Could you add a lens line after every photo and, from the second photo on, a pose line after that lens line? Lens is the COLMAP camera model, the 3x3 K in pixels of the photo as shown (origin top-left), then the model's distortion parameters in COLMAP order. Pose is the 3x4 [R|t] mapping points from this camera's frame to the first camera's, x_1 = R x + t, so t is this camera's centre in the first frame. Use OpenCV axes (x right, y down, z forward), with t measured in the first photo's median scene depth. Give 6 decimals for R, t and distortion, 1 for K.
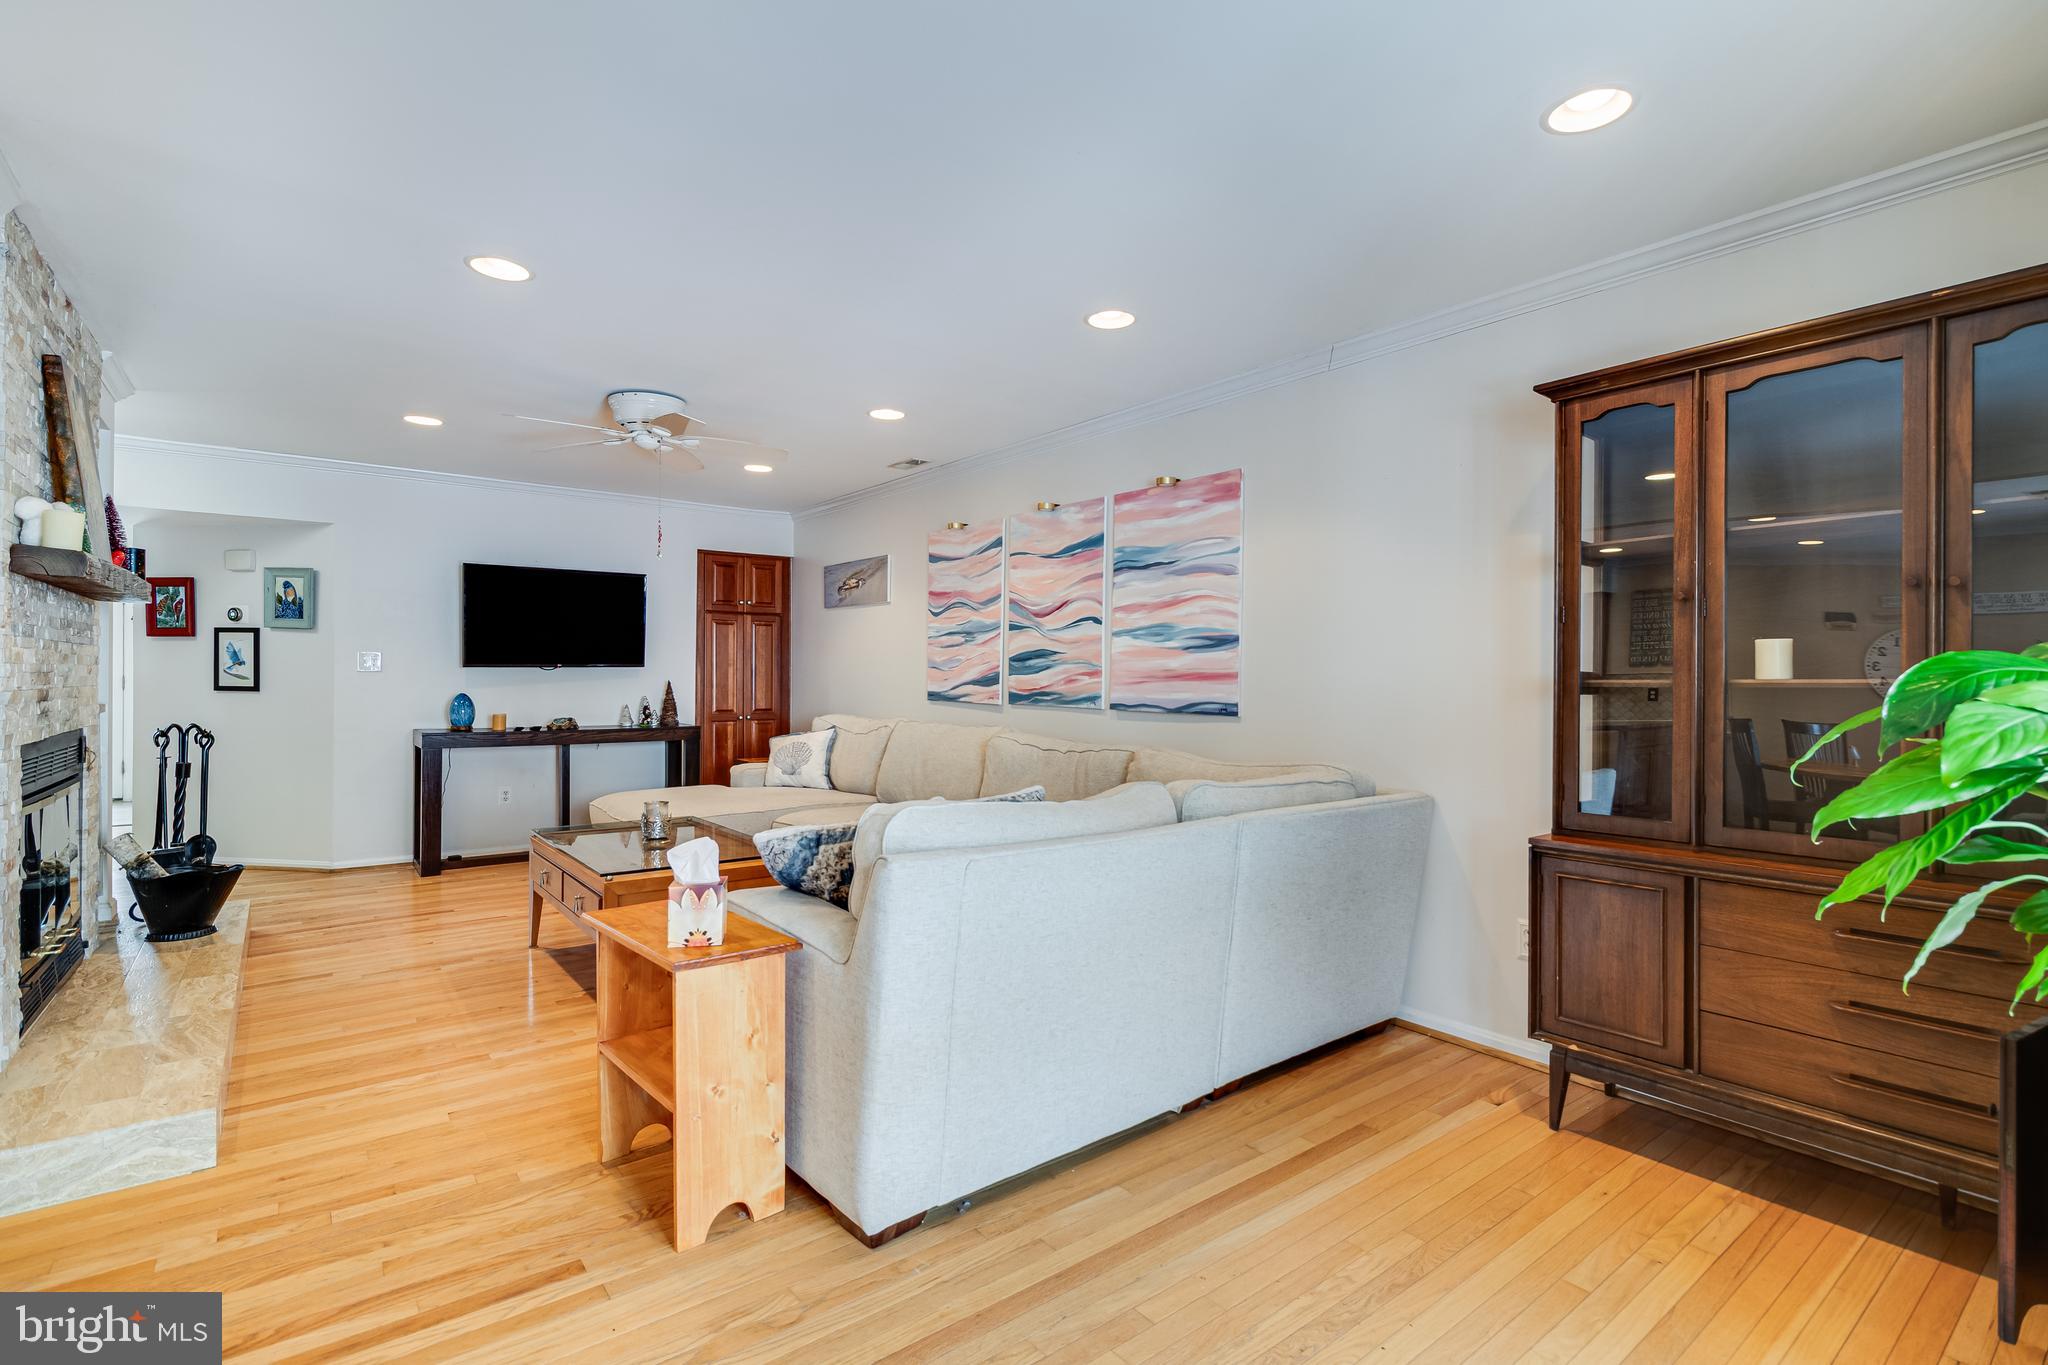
lens RADIAL K [[948.0, 0, 1043.2], [0, 948.0, 680.3], [0, 0, 1]] dist [-0.000732, 0.000979]
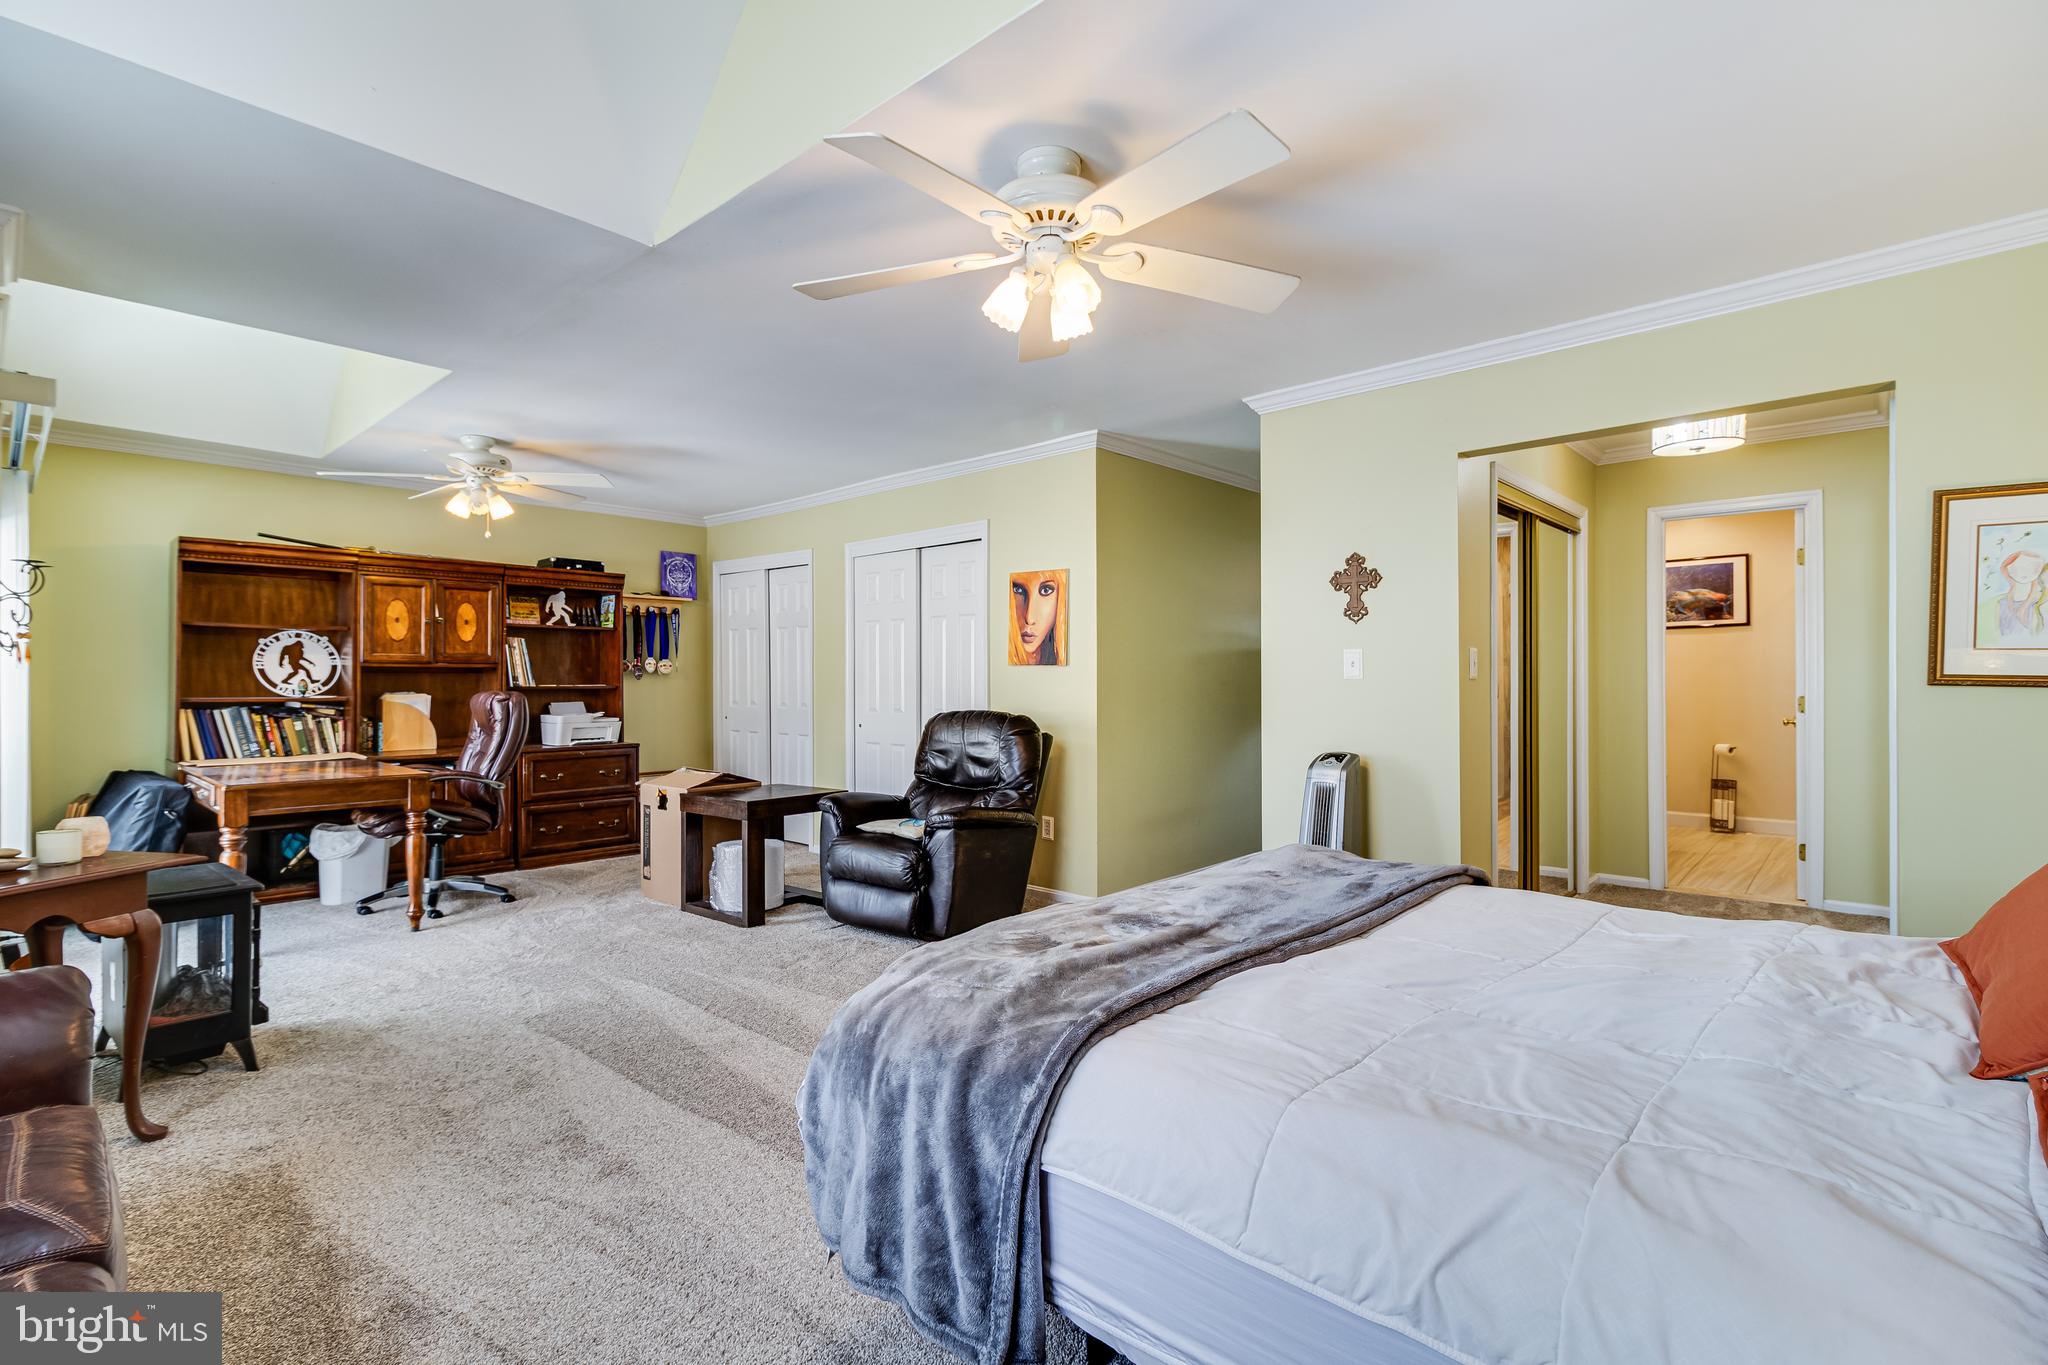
lens RADIAL K [[948.0, 0, 1014.6], [0, 948.0, 678.9], [0, 0, 1]] dist [-0.000732, 0.000979]
pose [[0.162794, -0.004711, -0.986649, -0.592358], [-0.003729, 0.999979, -0.005390, 0.010381], [0.986653, 0.004557, 0.162773, 0.625920]]
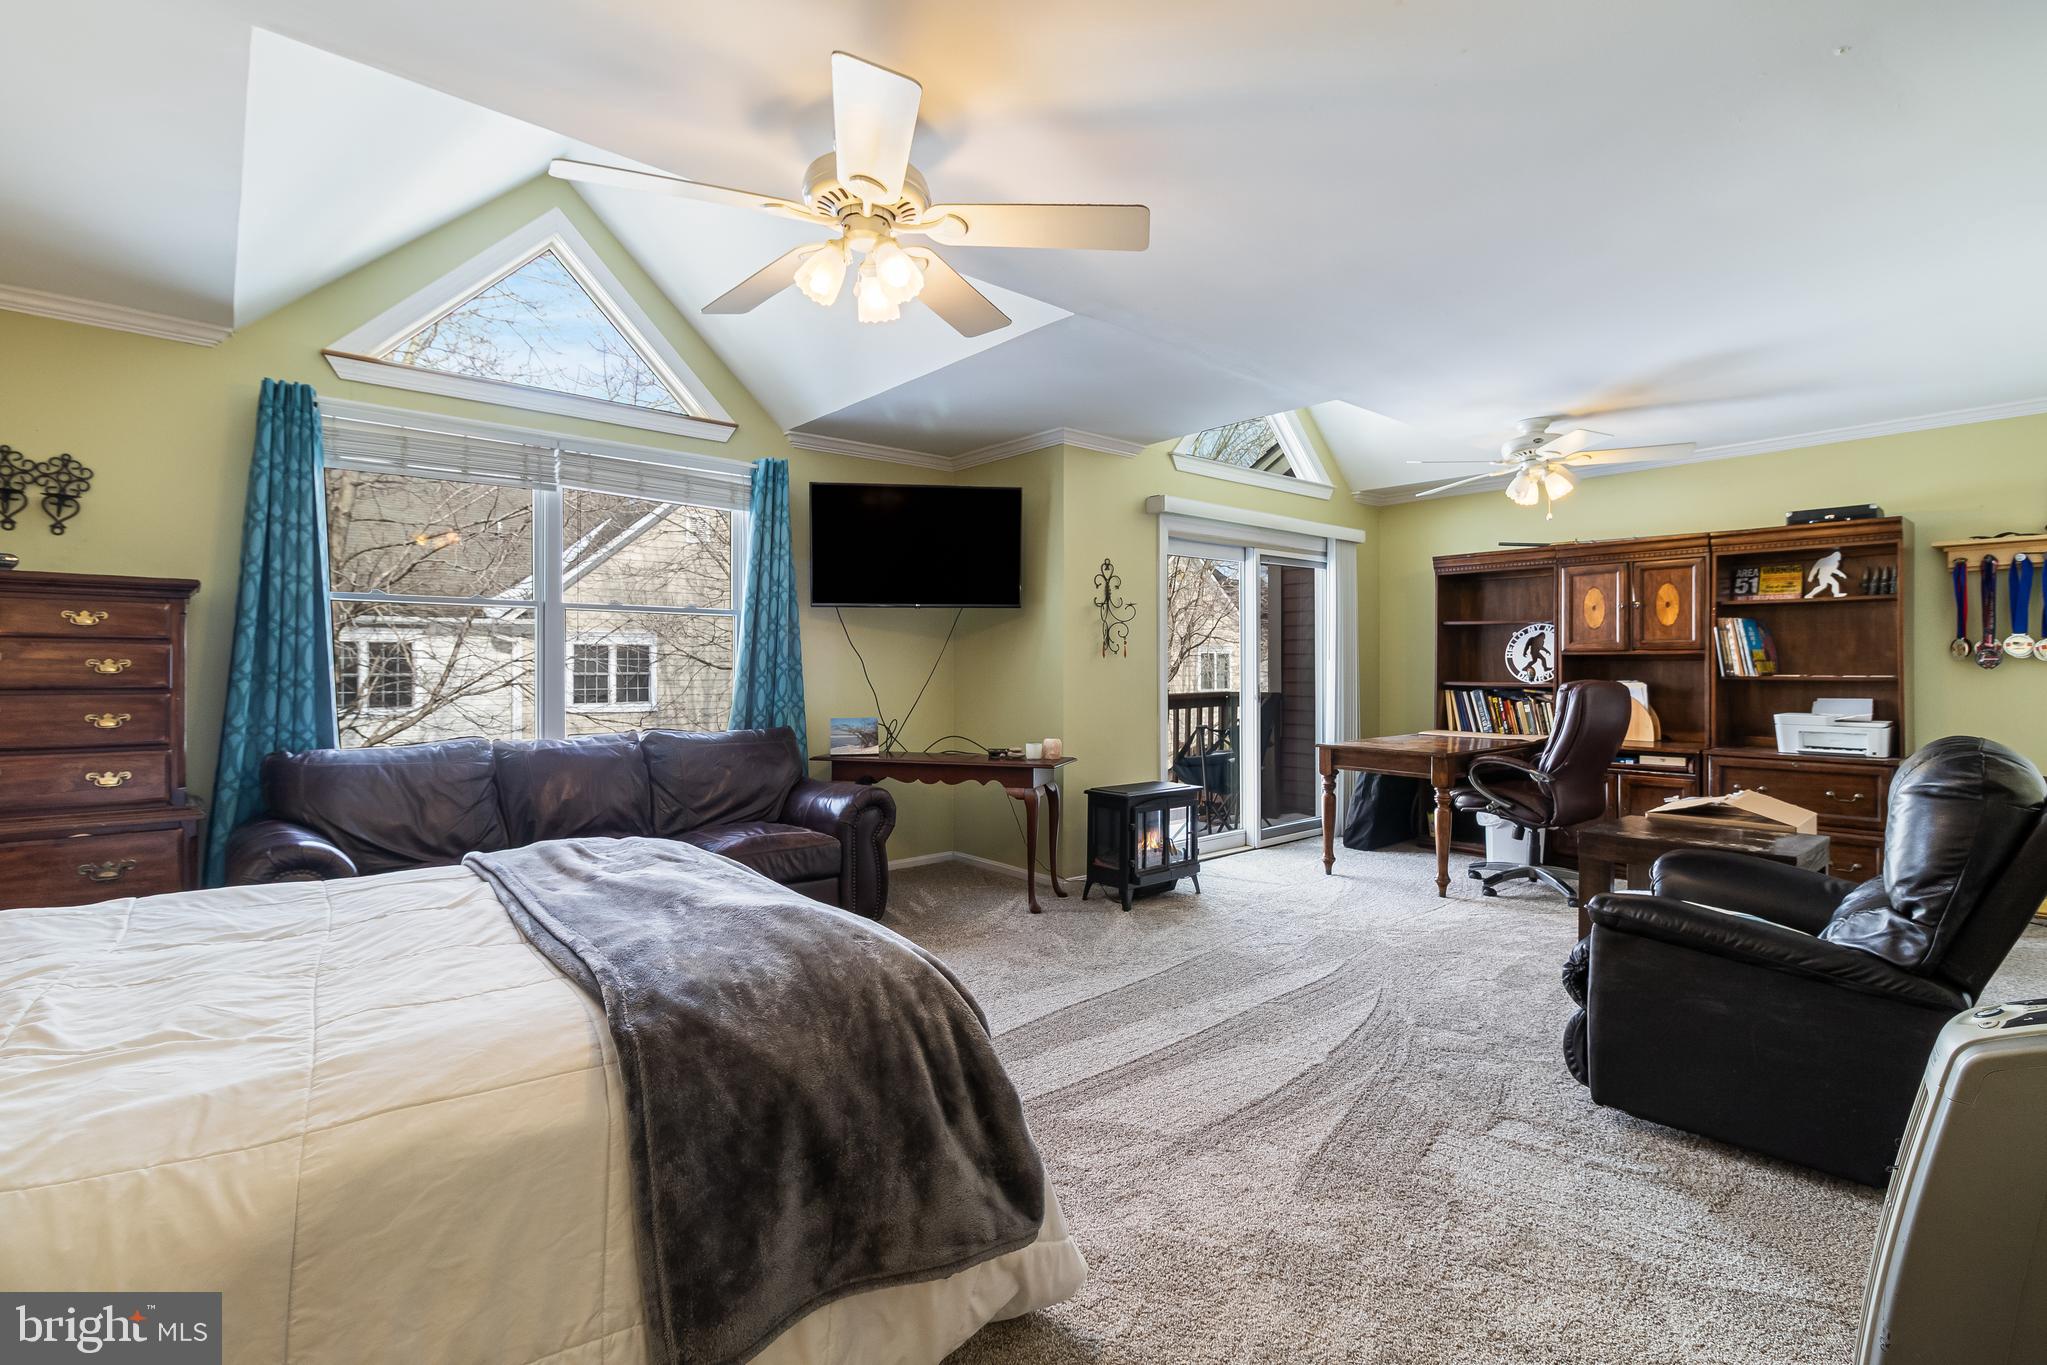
lens RADIAL K [[947.5, 0, 1029.2], [0, 947.5, 673.7], [0, 0, 1]] dist [-0.000732, 0.000979]
pose [[-0.998993, -0.004682, -0.044623, -0.712553], [-0.005282, 0.999897, 0.013343, 0.008756], [0.044556, 0.013565, -0.998915, 0.756712]]
